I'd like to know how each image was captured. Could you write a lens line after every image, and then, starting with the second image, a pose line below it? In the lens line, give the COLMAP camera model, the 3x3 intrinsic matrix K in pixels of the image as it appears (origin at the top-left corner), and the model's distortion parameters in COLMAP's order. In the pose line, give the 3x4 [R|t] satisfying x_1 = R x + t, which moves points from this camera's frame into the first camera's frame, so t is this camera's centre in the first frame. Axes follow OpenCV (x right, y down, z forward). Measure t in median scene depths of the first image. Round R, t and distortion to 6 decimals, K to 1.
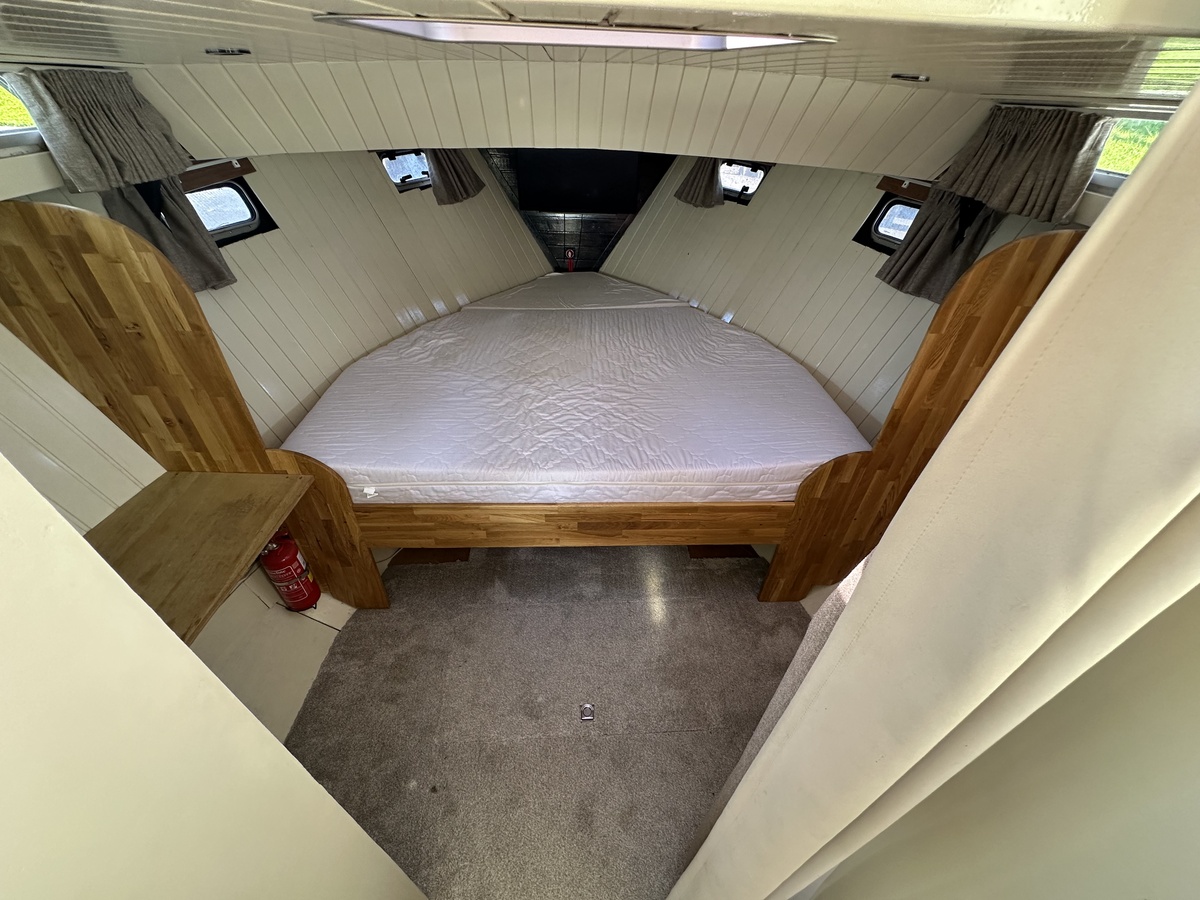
lens RADIAL K [[483.6, 0, 599.2], [0, 483.6, 447.6], [0, 0, 1]] dist [0.000233, -0.000039]
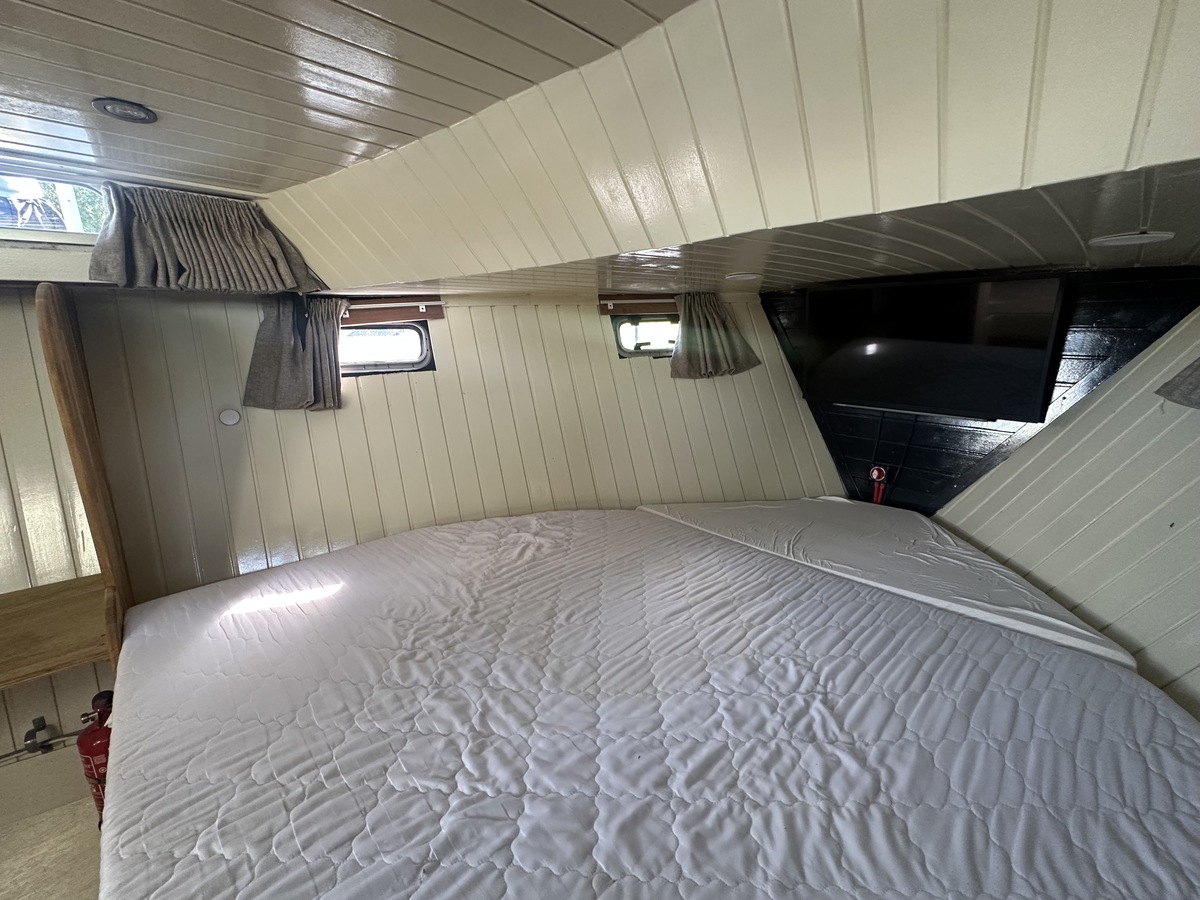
lens RADIAL K [[487.7, 0, 600.0], [0, 487.7, 450.0], [0, 0, 1]] dist [-0.000615, -0.000092]
pose [[0.648384, 0.145112, -0.747355, 0.278088], [-0.433131, 0.877623, -0.205367, -0.306139], [0.626095, 0.456860, 0.631890, 0.774183]]
